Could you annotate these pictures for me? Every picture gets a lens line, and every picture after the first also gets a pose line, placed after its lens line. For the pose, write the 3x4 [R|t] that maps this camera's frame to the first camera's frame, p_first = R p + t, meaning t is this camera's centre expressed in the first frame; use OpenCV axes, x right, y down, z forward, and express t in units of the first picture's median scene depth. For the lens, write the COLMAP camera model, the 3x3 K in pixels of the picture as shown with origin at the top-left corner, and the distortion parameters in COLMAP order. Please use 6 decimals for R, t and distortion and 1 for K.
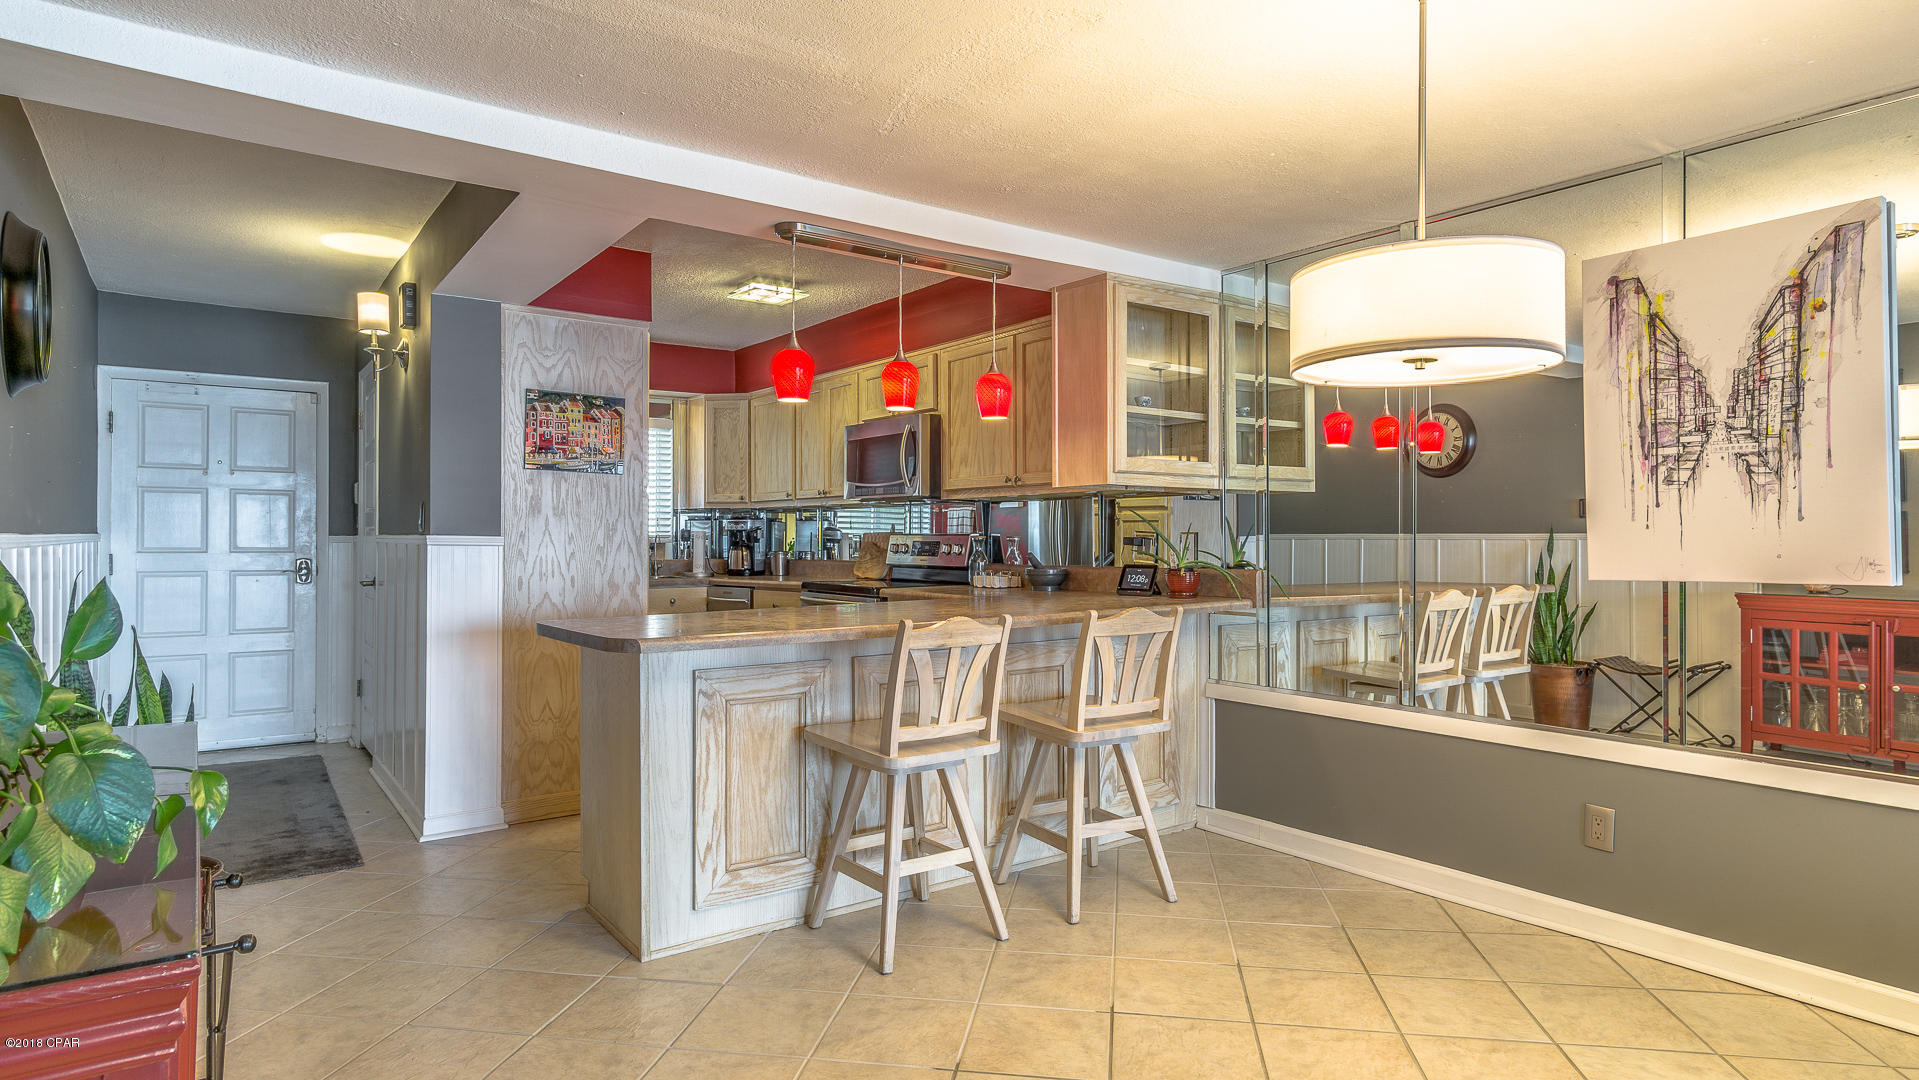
lens RADIAL K [[1025.2, 0, 959.5], [0, 1025.2, 540.0], [0, 0, 1]] dist [0.004922, 0.000511]
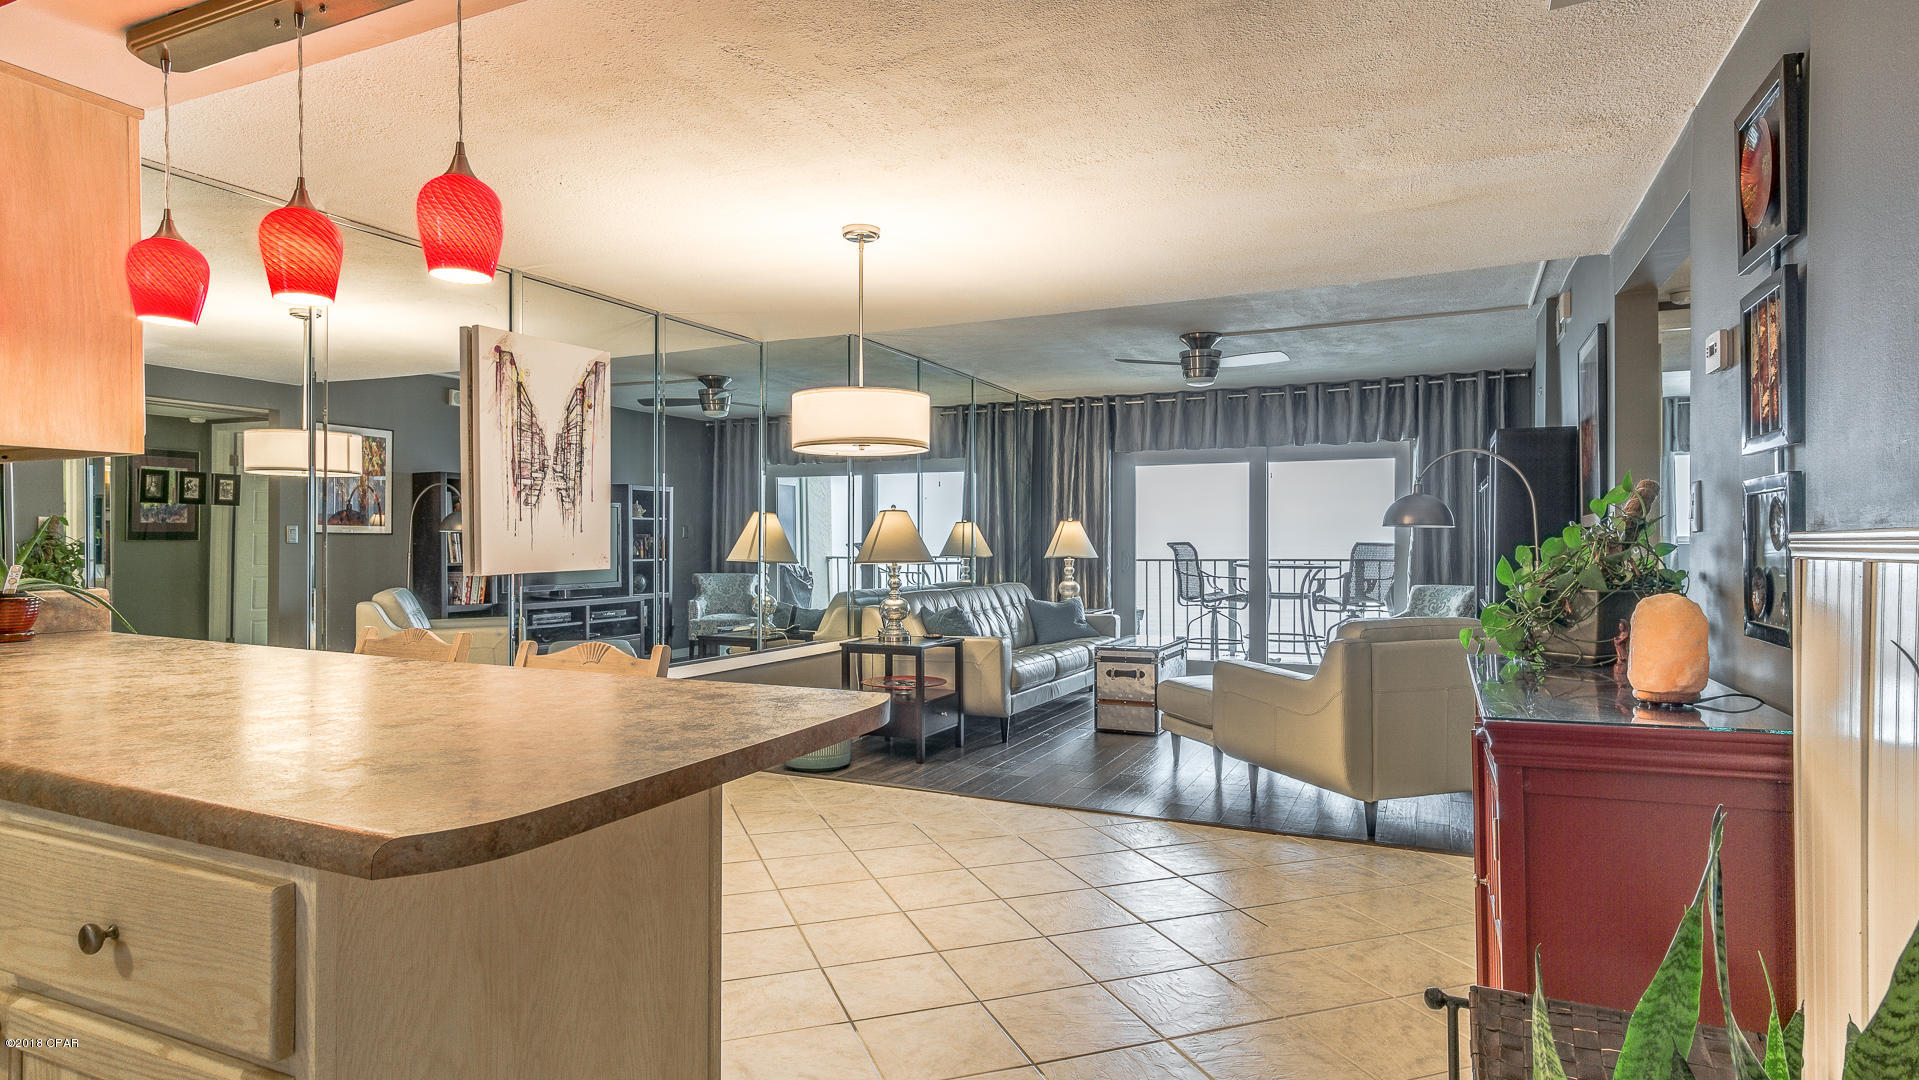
lens RADIAL K [[1025.2, 0, 959.5], [0, 1025.2, 540.0], [0, 0, 1]] dist [0.004922, 0.000511]
pose [[-0.482470, 0.002851, 0.875908, -0.861709], [0.002350, 0.999995, -0.001960, -0.001724], [-0.875909, 0.001113, -0.482475, 1.186341]]
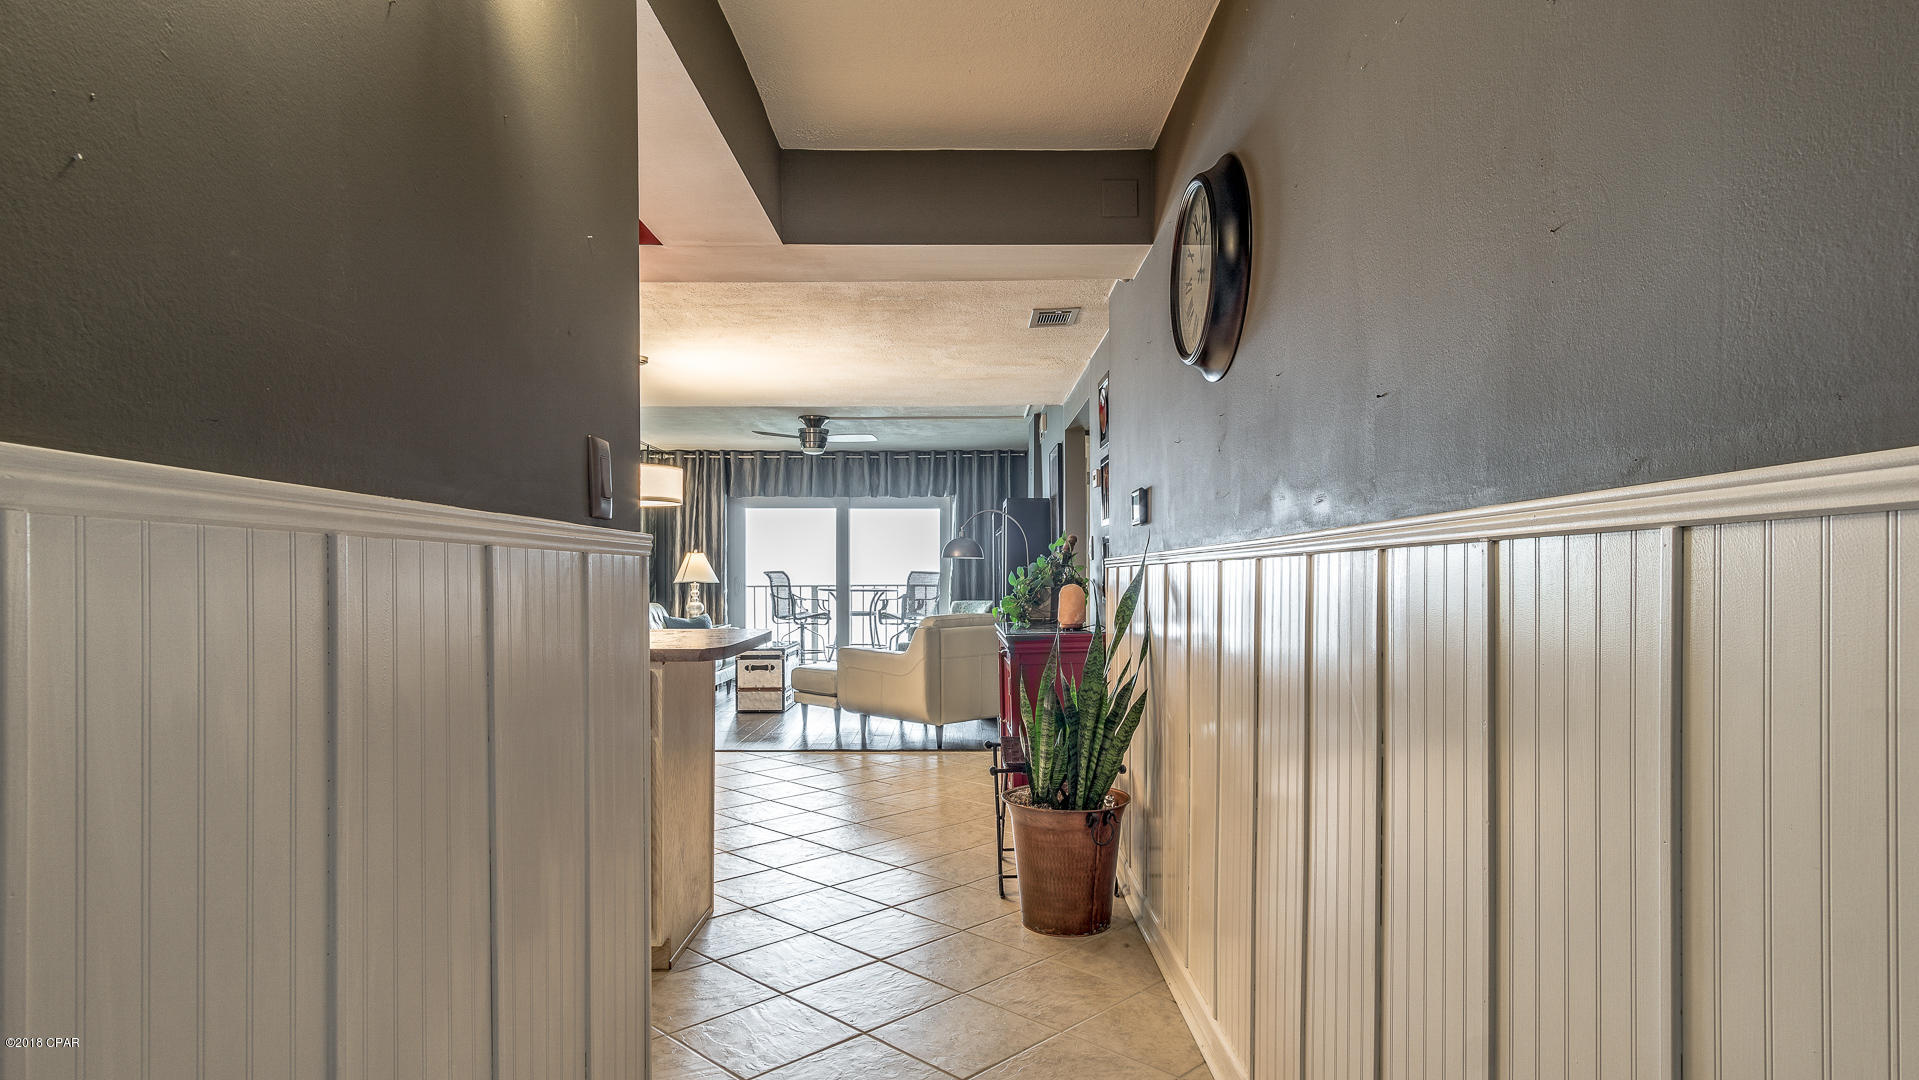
lens RADIAL K [[1006.3, 0, 982.1], [0, 1006.3, 578.5], [0, 0, 1]] dist [0.001610, 0.000113]
pose [[-0.822018, -0.000191, 0.569462, -1.077486], [0.002855, 0.999986, 0.004456, 0.007851], [-0.569455, 0.005289, -0.822006, 1.521287]]
